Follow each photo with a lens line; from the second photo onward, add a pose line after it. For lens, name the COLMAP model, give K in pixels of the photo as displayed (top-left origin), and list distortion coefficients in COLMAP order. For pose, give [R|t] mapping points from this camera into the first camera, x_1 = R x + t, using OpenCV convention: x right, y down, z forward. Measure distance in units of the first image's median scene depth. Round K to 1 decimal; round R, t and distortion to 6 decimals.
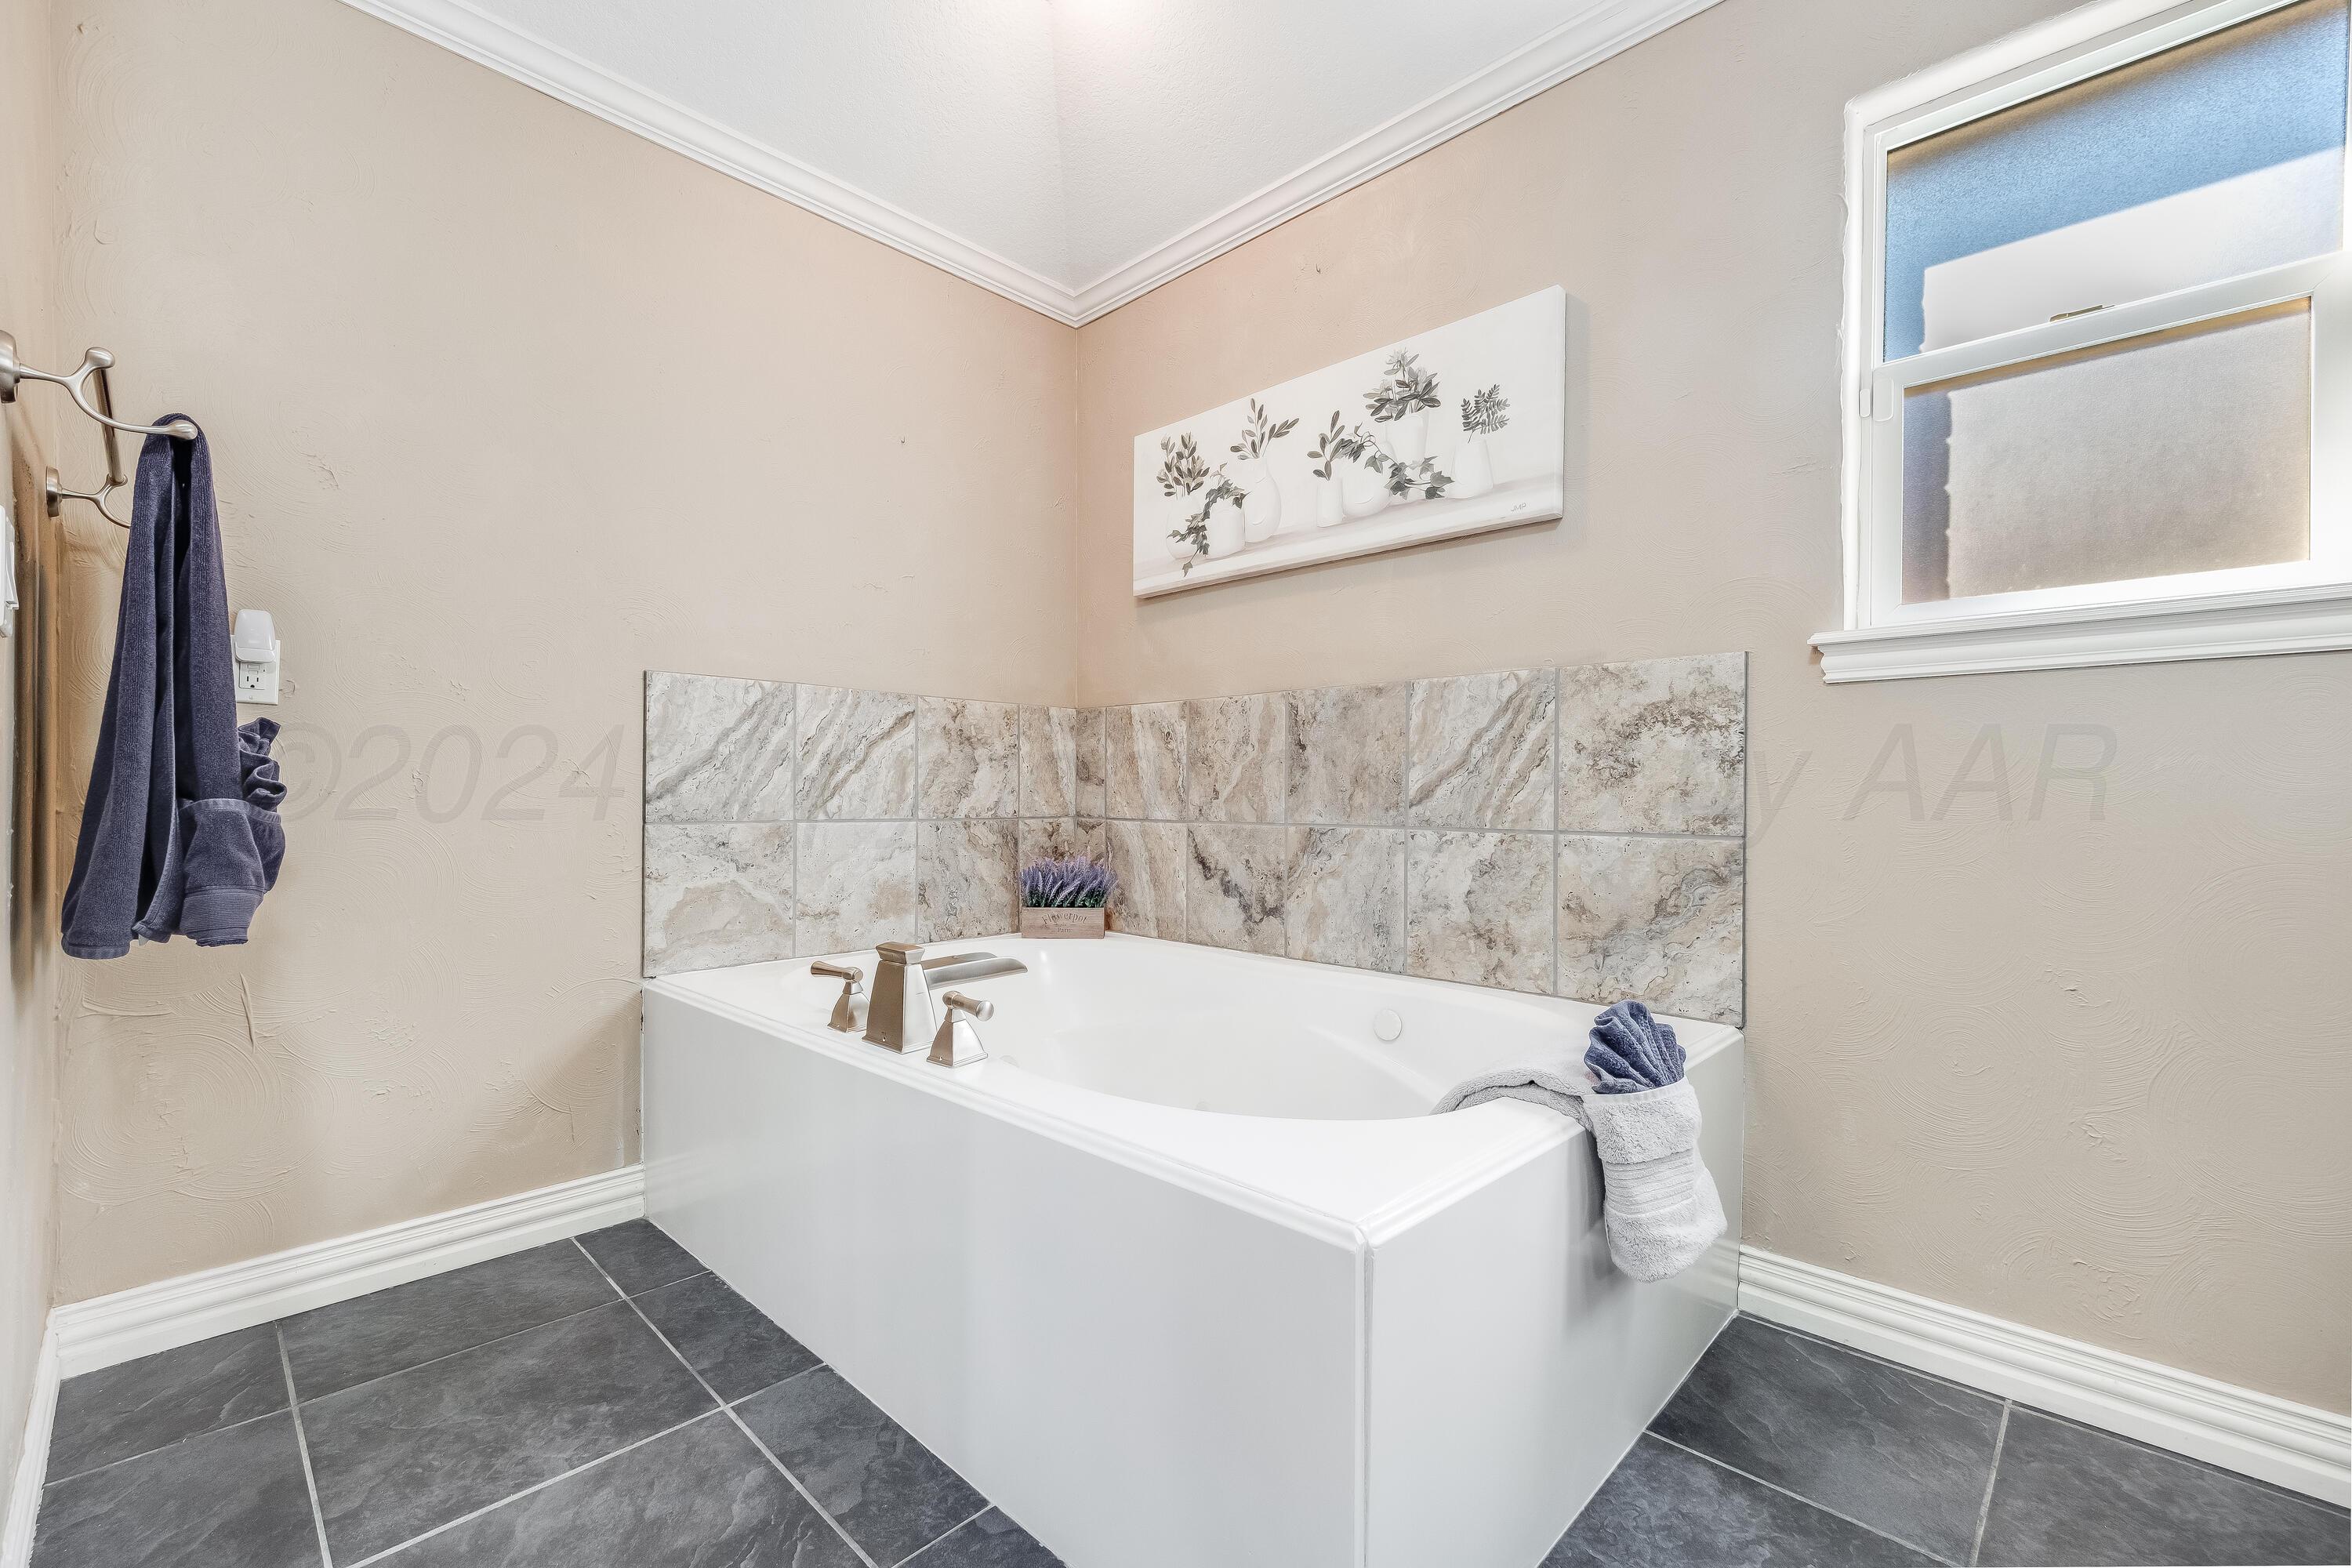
lens RADIAL K [[989.5, 0, 1161.0], [0, 989.5, 790.9], [0, 0, 1]] dist [0.000865, -0.003070]
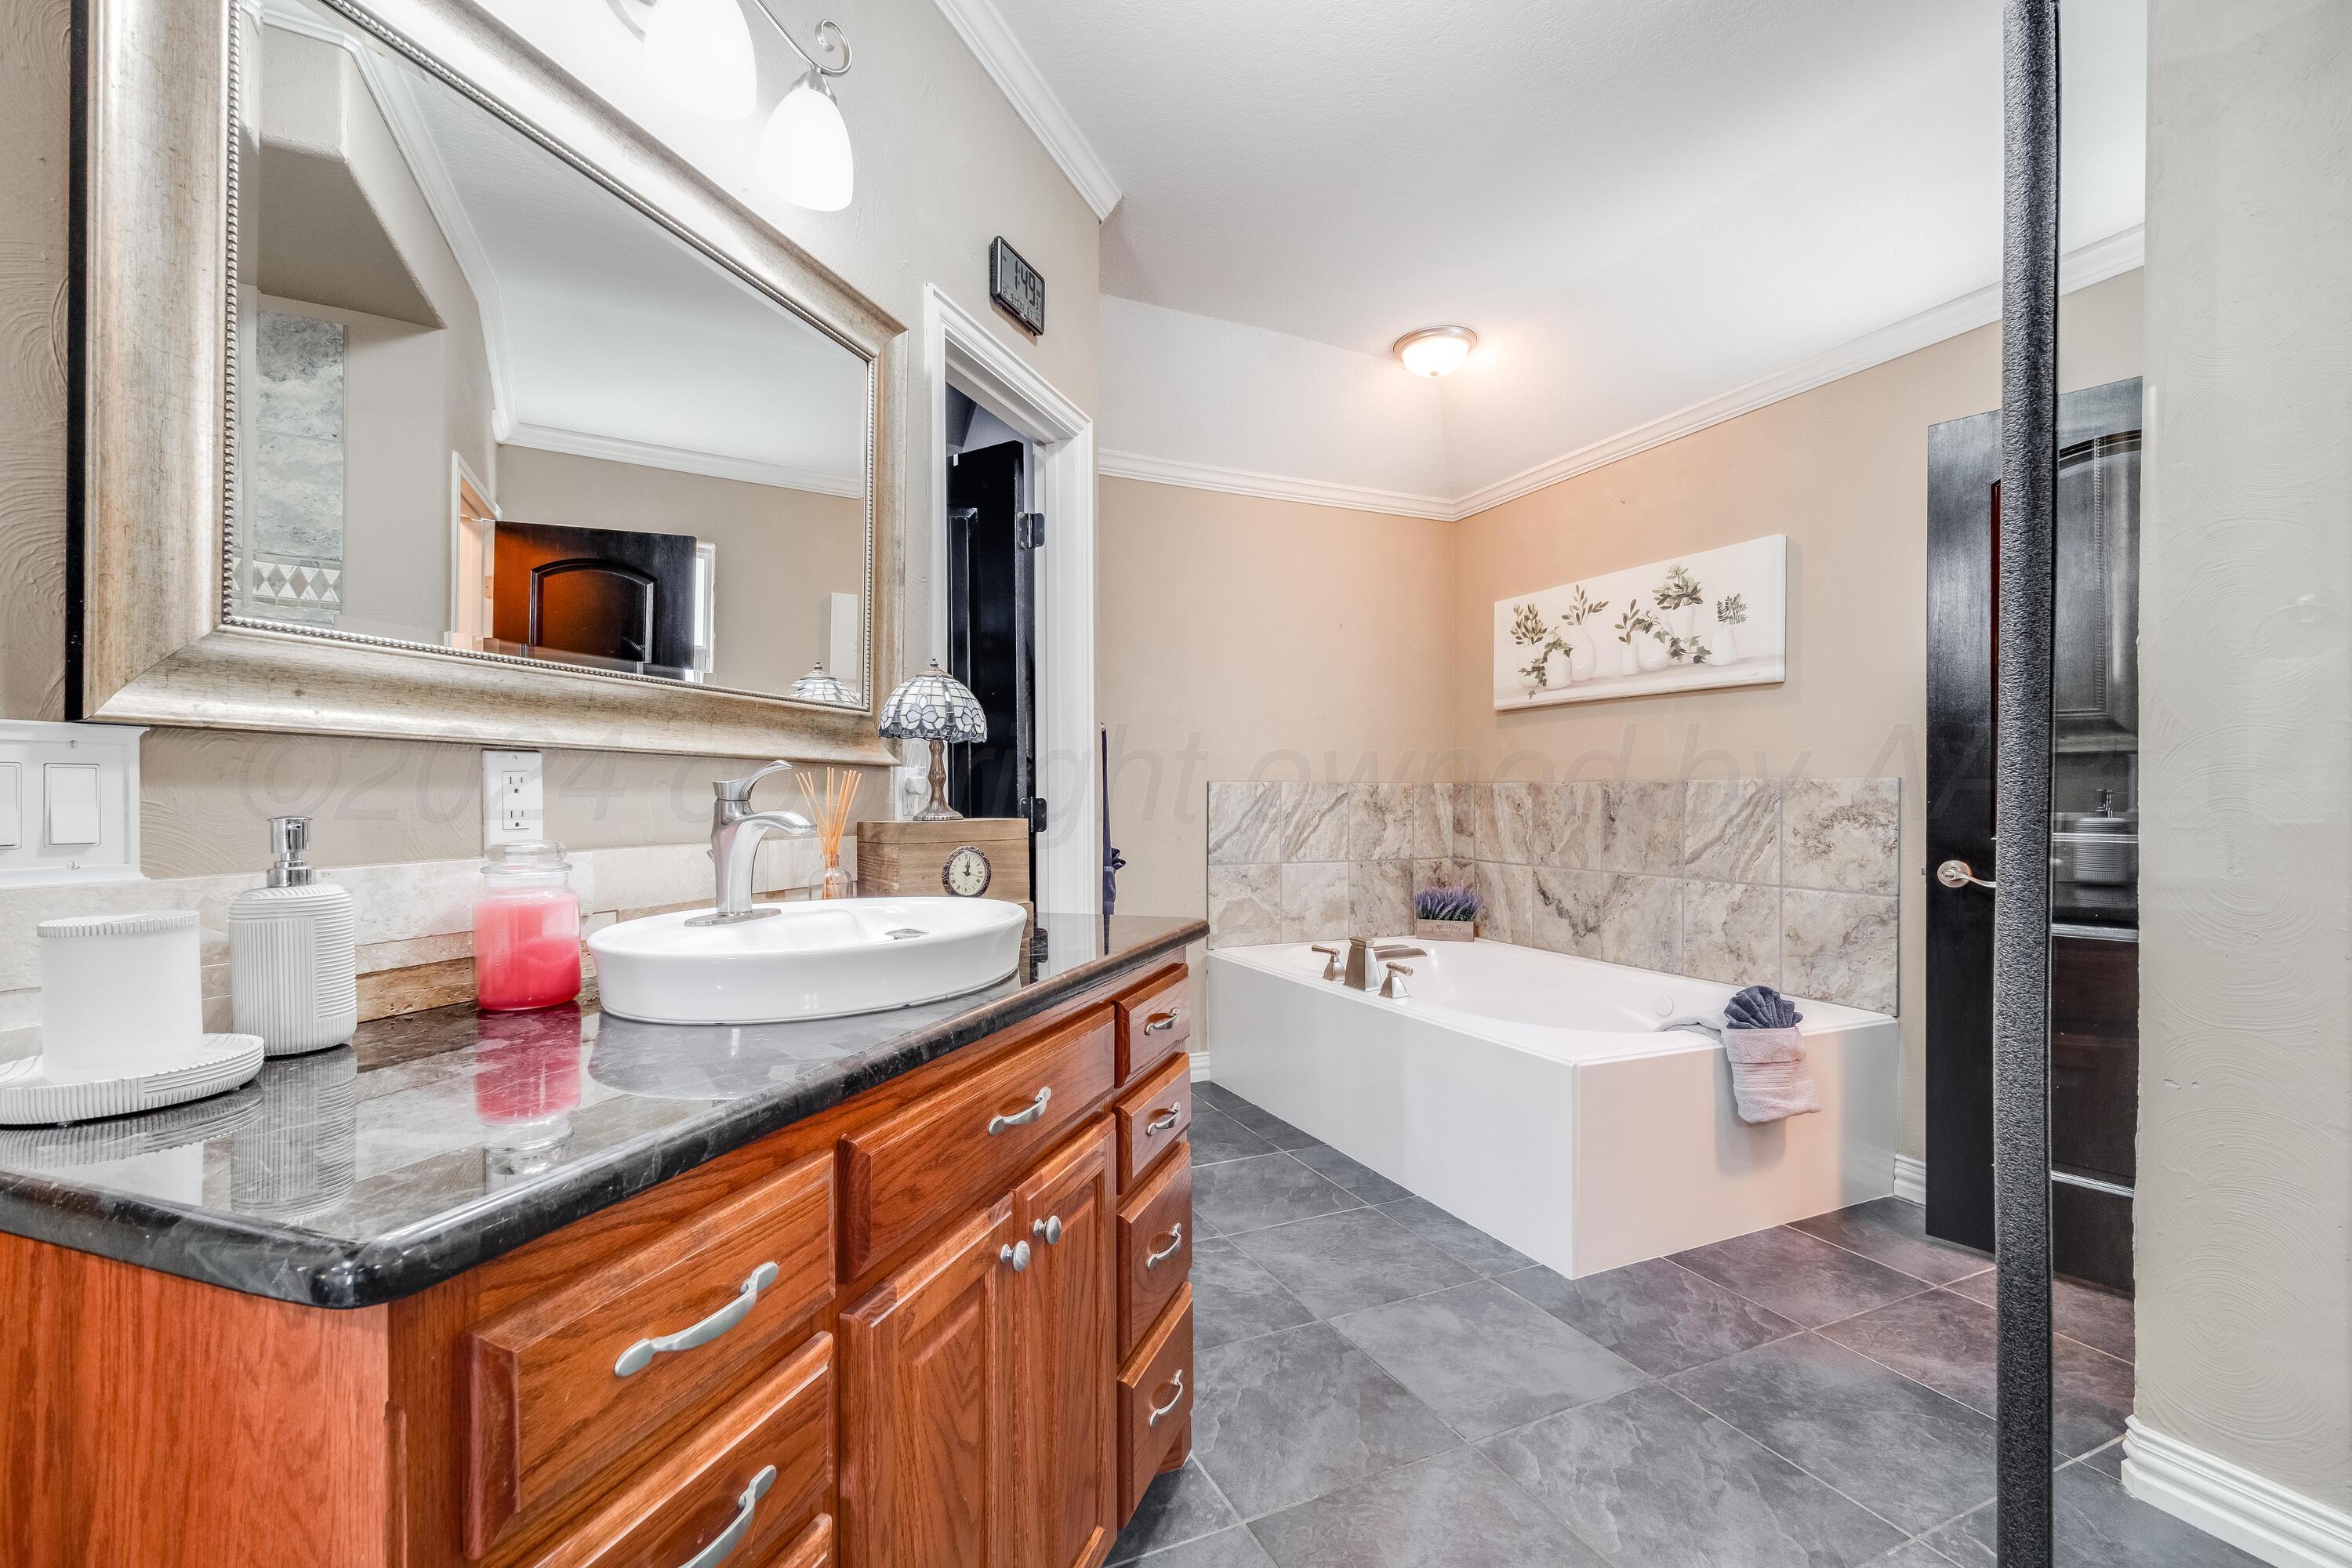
lens RADIAL K [[1003.8, 0, 1153.8], [0, 1003.8, 802.3], [0, 0, 1]] dist [0.006073, -0.003435]
pose [[0.931983, -0.000364, -0.362501, 0.052325], [0.003805, 0.999954, 0.008777, -0.094213], [0.362481, -0.009559, 0.931942, -0.715456]]
